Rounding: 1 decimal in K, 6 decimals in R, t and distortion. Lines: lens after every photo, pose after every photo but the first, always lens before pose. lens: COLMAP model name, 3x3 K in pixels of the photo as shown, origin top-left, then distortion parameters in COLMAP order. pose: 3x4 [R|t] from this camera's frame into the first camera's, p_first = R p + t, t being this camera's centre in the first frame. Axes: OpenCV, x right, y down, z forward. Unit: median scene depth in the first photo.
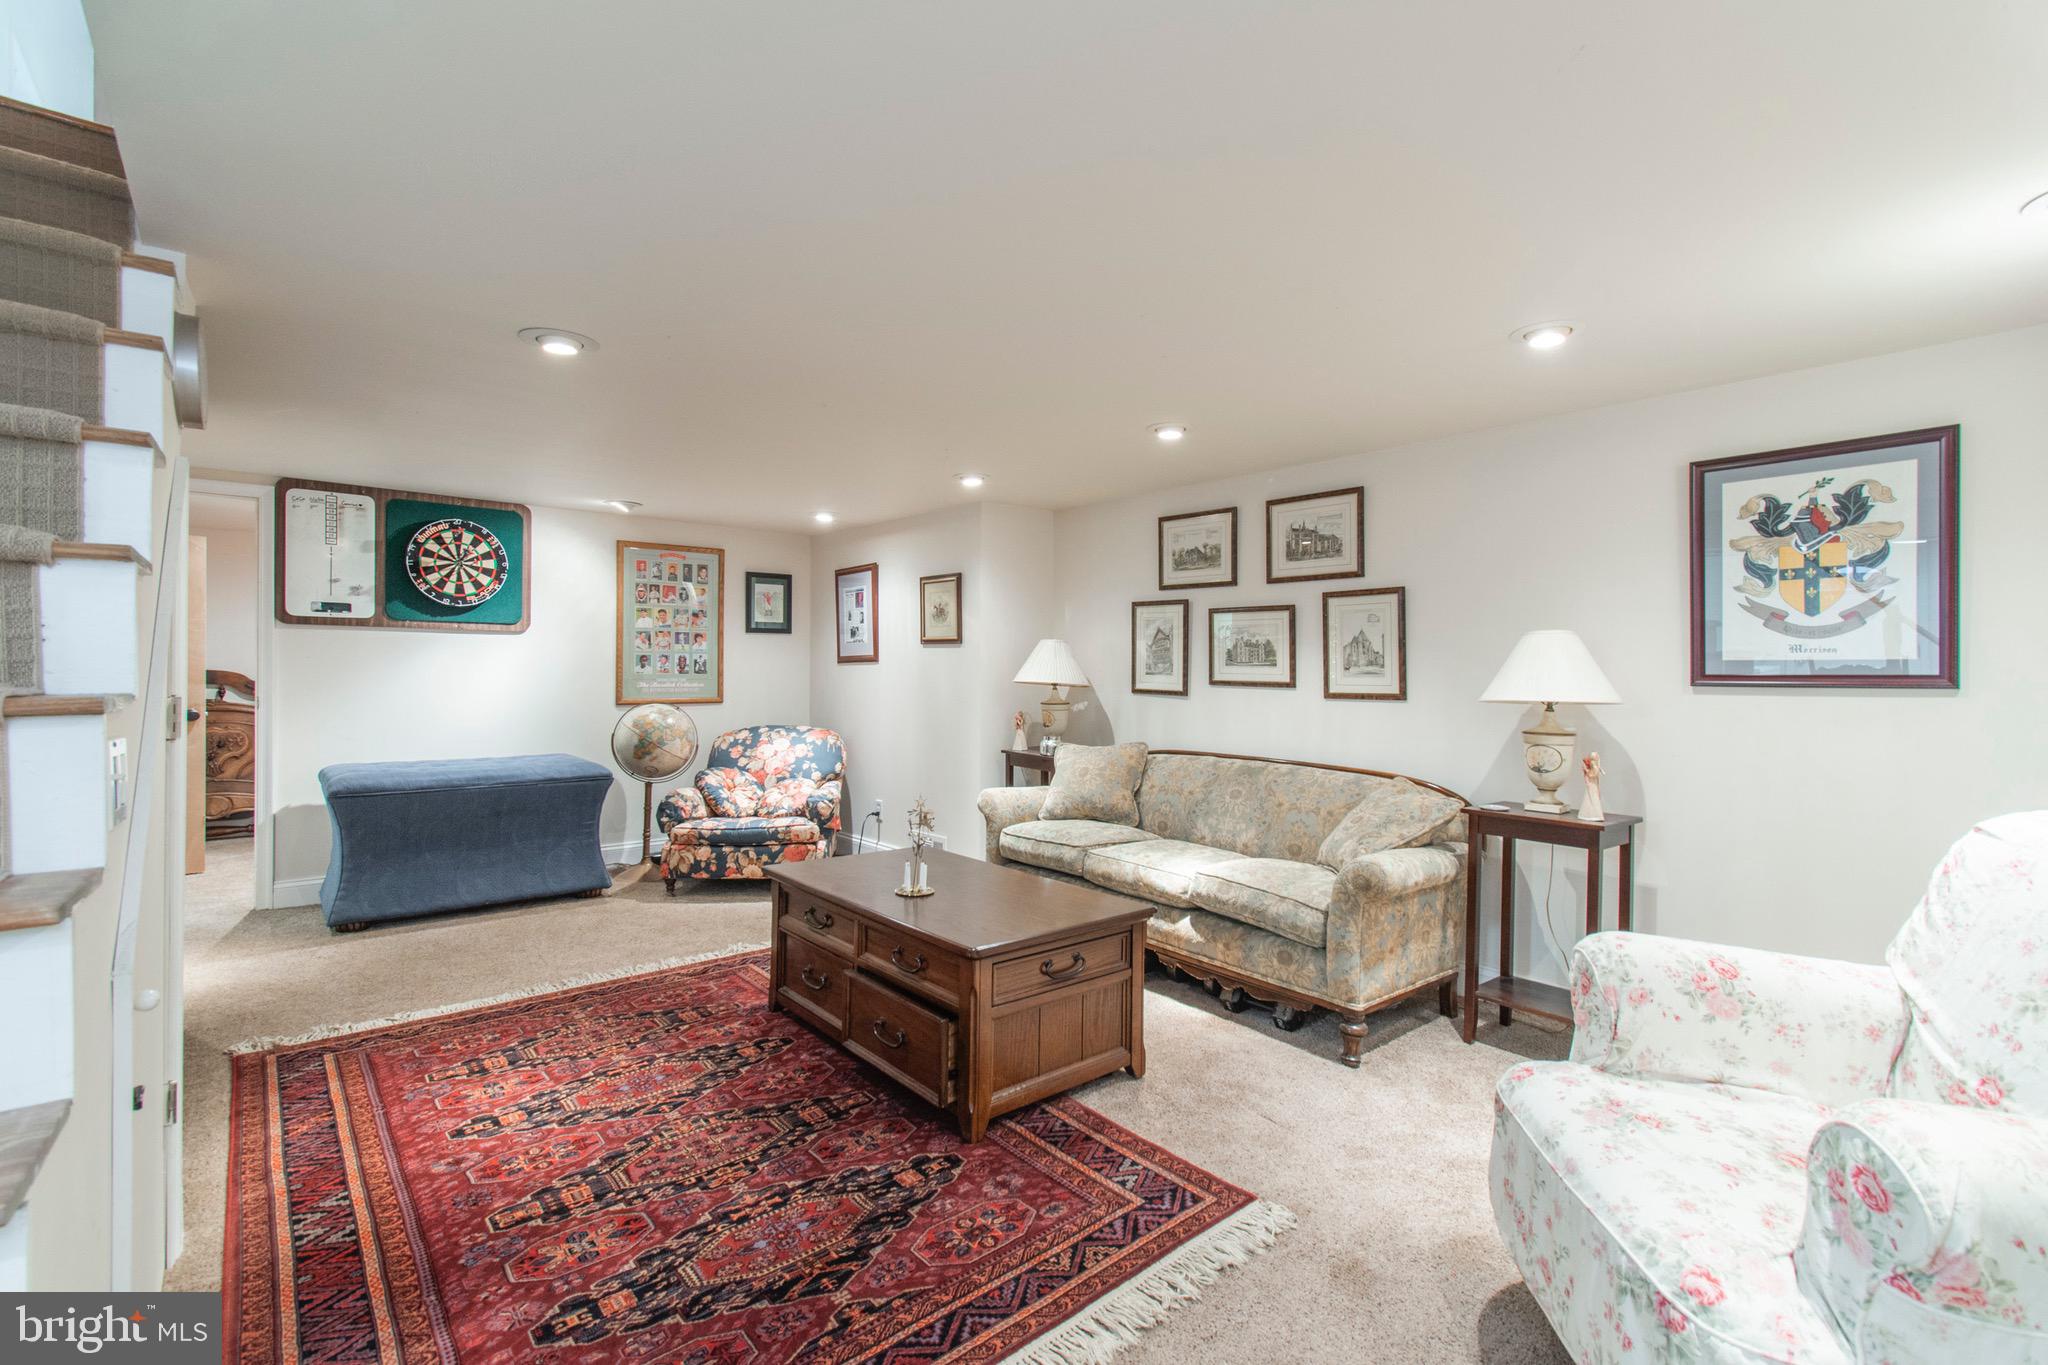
lens RADIAL K [[921.7, 0, 1038.9], [0, 921.7, 675.1], [0, 0, 1]] dist [0.003056, -0.001015]
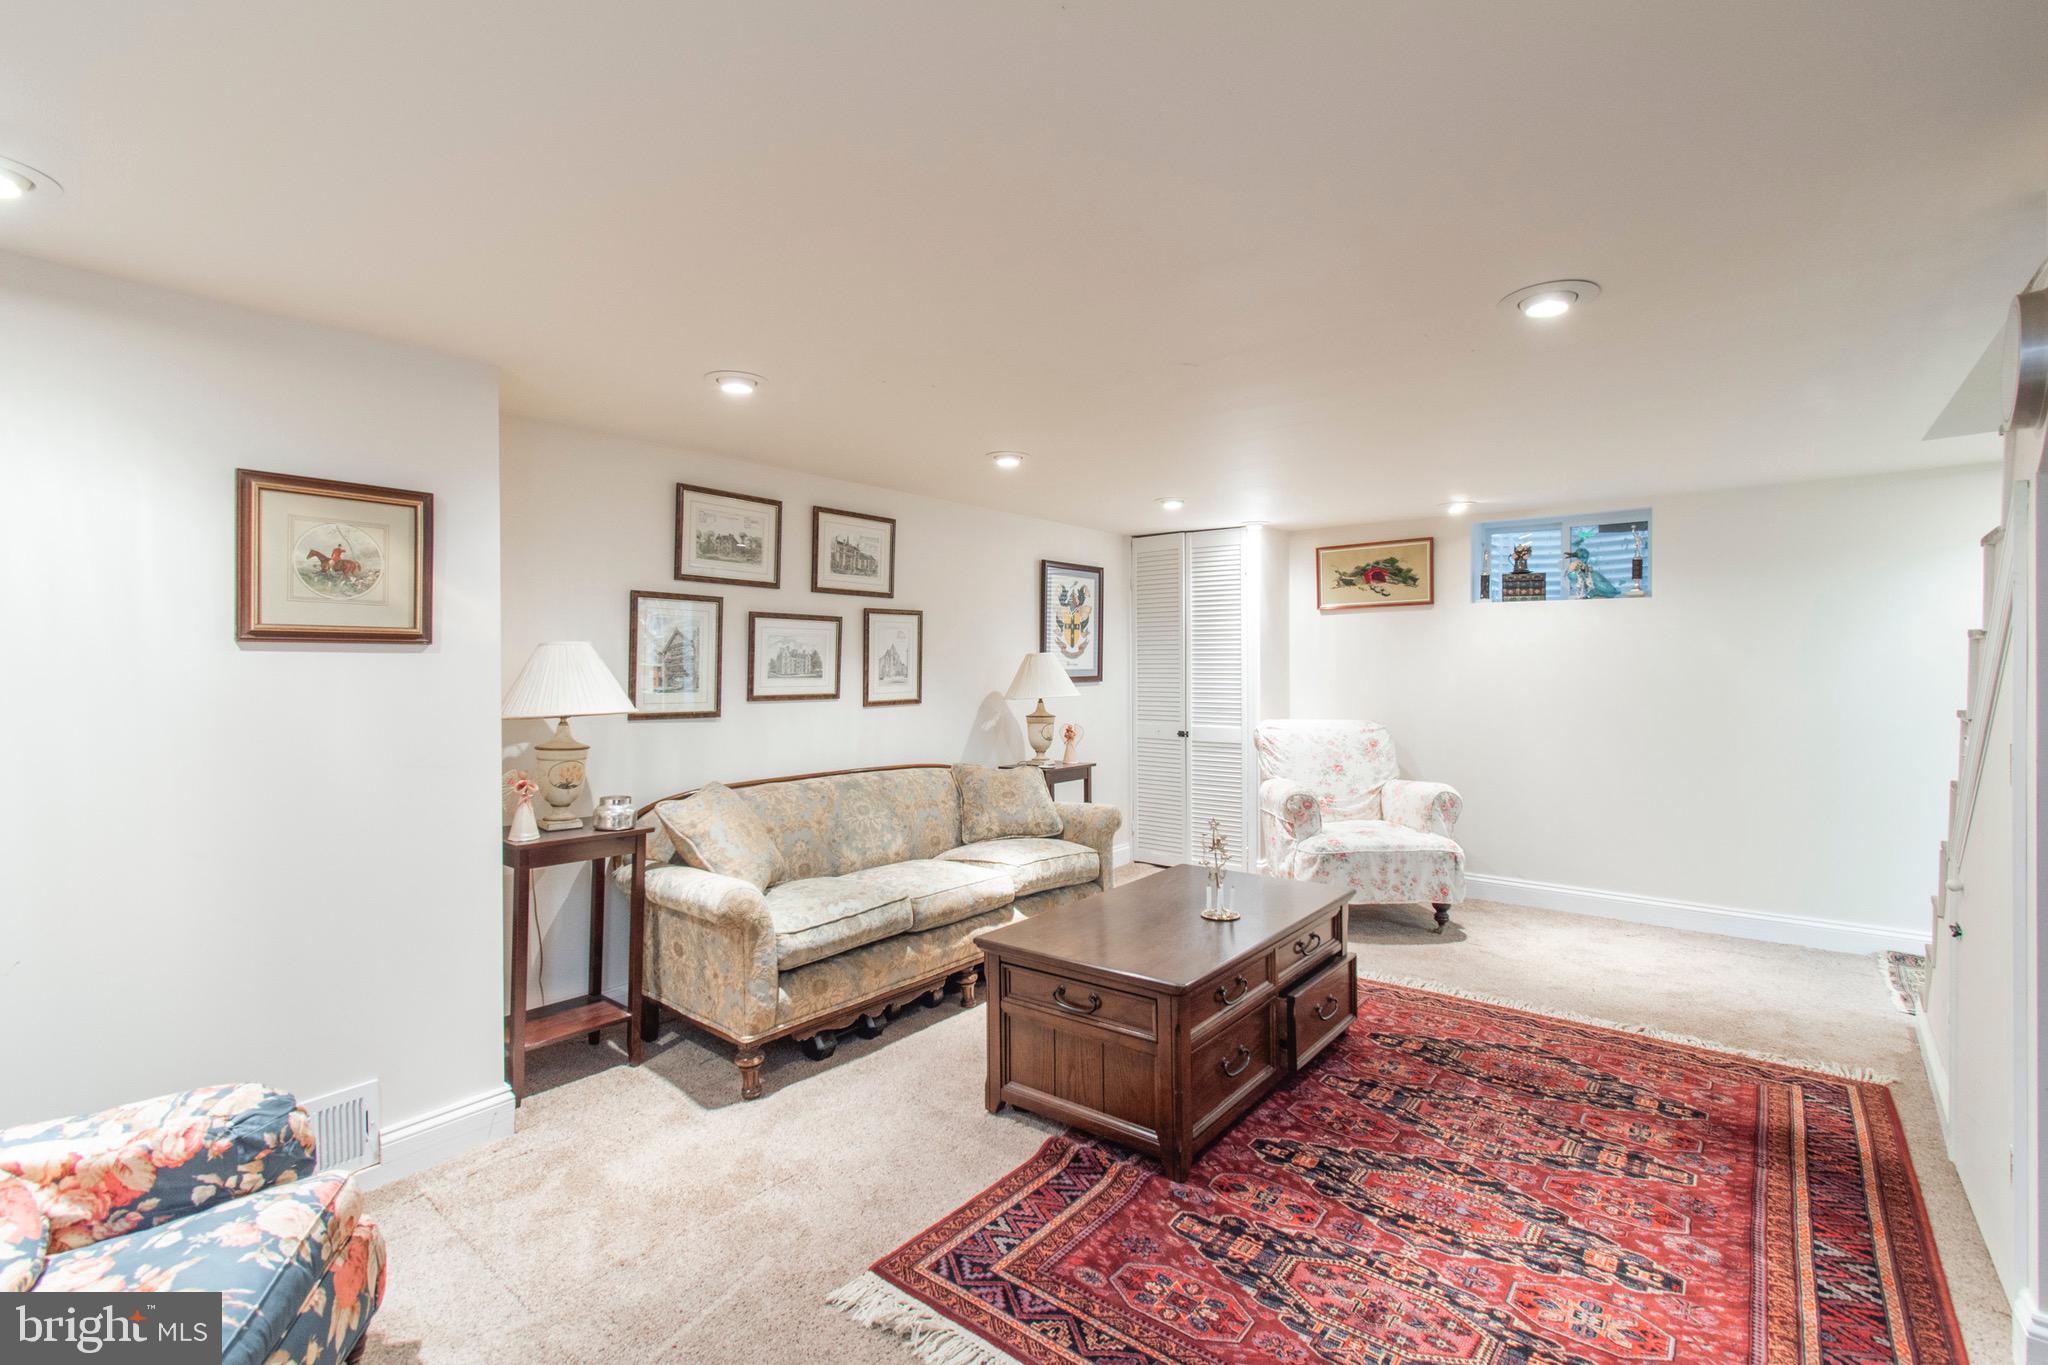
lens RADIAL K [[921.7, 0, 1037.3], [0, 921.7, 665.1], [0, 0, 1]] dist [0.003056, -0.001015]
pose [[-0.192395, -0.008501, 0.981281, -0.719540], [0.007986, 0.999916, 0.010228, -0.030136], [-0.981285, 0.009804, -0.192311, 0.930735]]
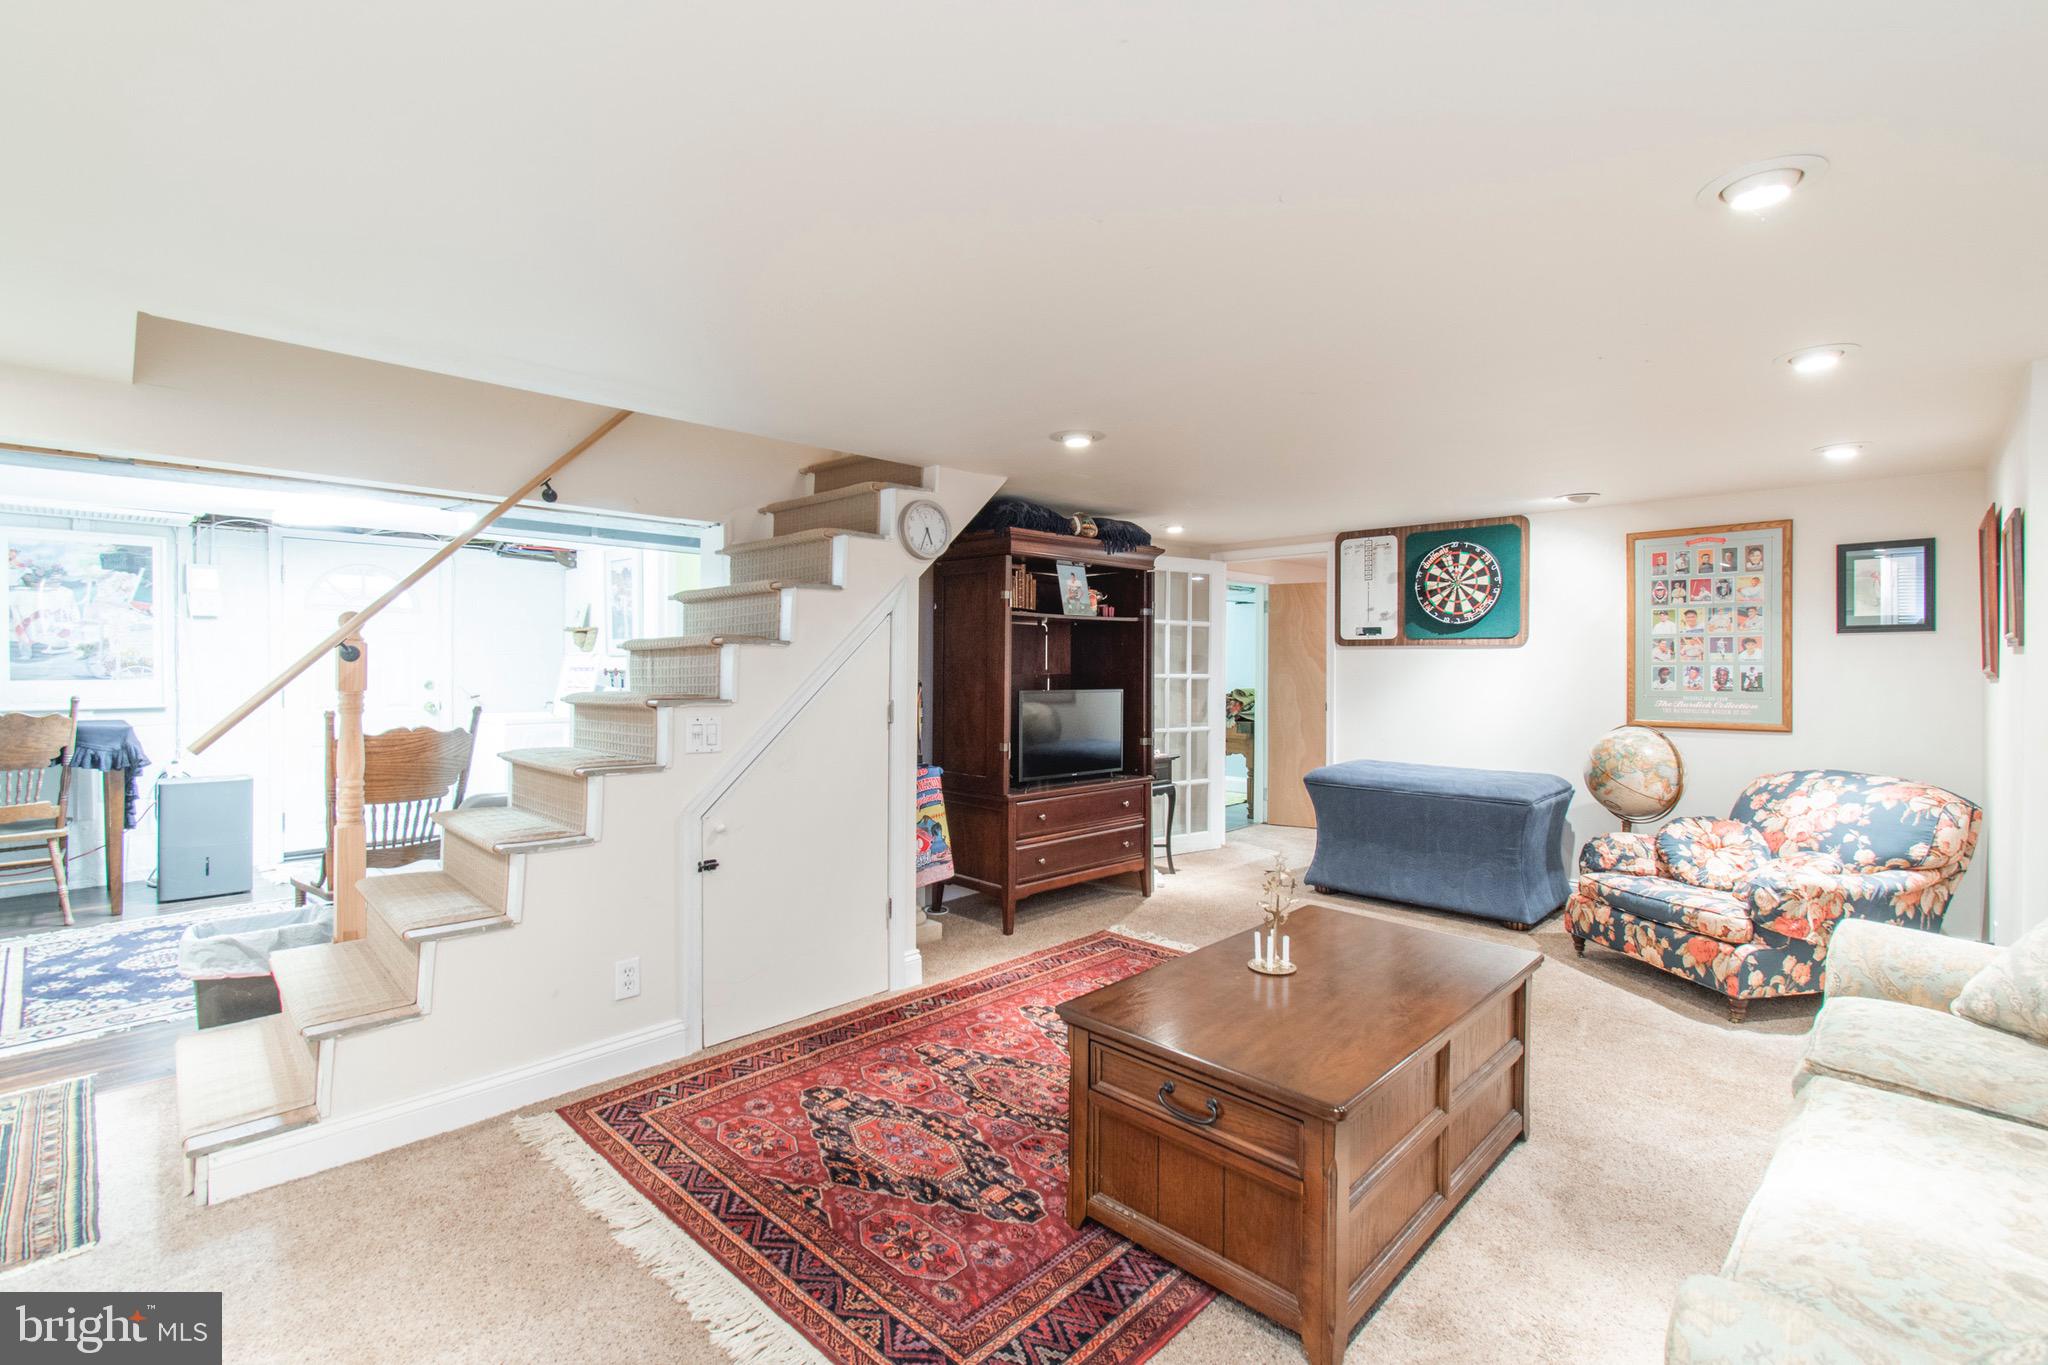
lens RADIAL K [[921.7, 0, 1026.3], [0, 921.7, 671.1], [0, 0, 1]] dist [0.003056, -0.001015]
pose [[0.090748, -0.000633, -0.995874, 0.446485], [-0.008852, 0.999960, -0.001443, -0.016219], [0.995835, 0.008946, 0.090738, 0.475013]]
